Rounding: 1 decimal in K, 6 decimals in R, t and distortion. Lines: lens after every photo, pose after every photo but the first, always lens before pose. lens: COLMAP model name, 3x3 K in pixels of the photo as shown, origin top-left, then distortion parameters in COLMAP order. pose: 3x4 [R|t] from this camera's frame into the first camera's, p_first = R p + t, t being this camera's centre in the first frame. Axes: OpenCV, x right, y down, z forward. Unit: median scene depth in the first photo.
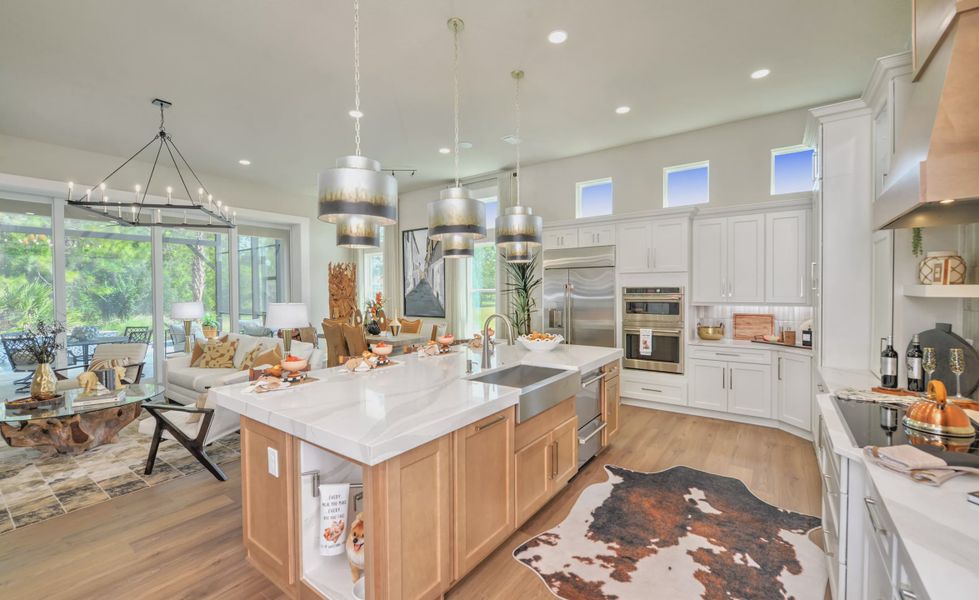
lens RADIAL K [[402.8, 0, 489.5], [0, 402.8, 300.0], [0, 0, 1]] dist [-0.002476, -0.000172]
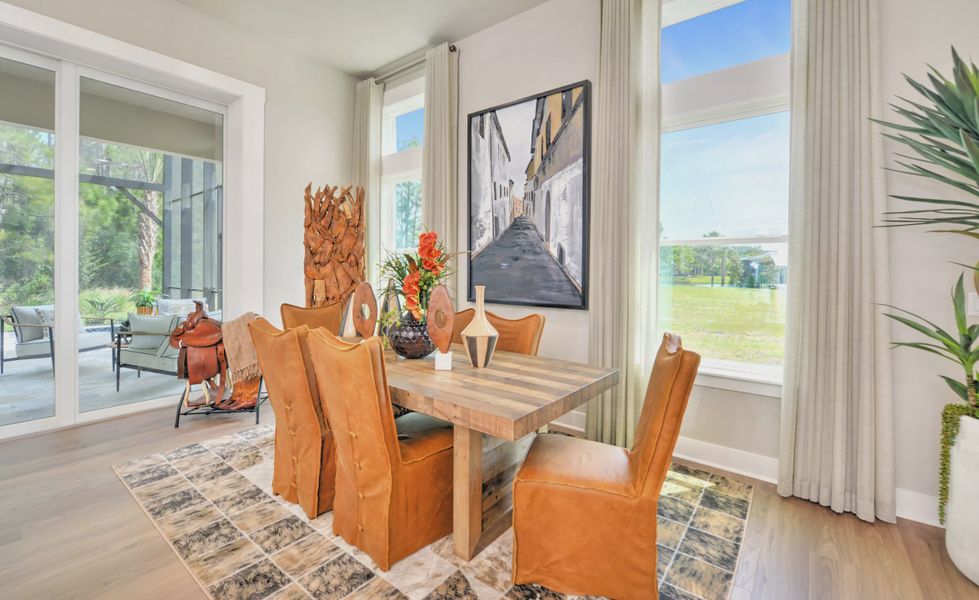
lens RADIAL K [[382.1, 0, 493.2], [0, 382.1, 271.4], [0, 0, 1]] dist [-0.001547, -0.000113]
pose [[0.999793, 0.015999, 0.012582, -0.216087], [-0.015754, 0.999690, -0.019283, 0.015630], [-0.012887, 0.019081, 0.999735, 0.646628]]
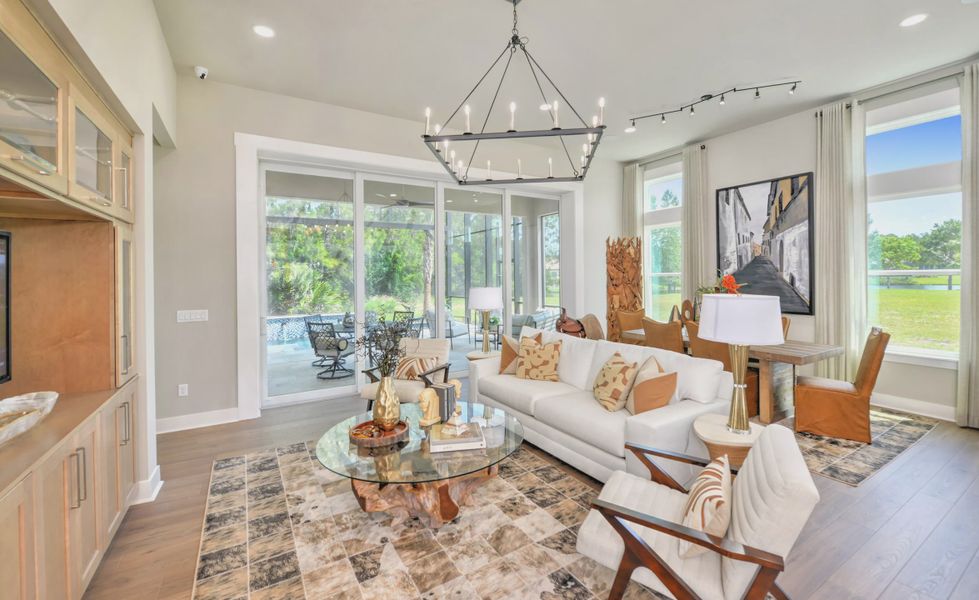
lens RADIAL K [[402.1, 0, 492.3], [0, 402.1, 275.6], [0, 0, 1]] dist [-0.006615, -0.000350]
pose [[0.922017, -0.000355, -0.387149, -0.348082], [-0.008120, 0.999762, -0.020255, -0.001731], [0.387064, 0.021819, 0.921795, 0.219445]]
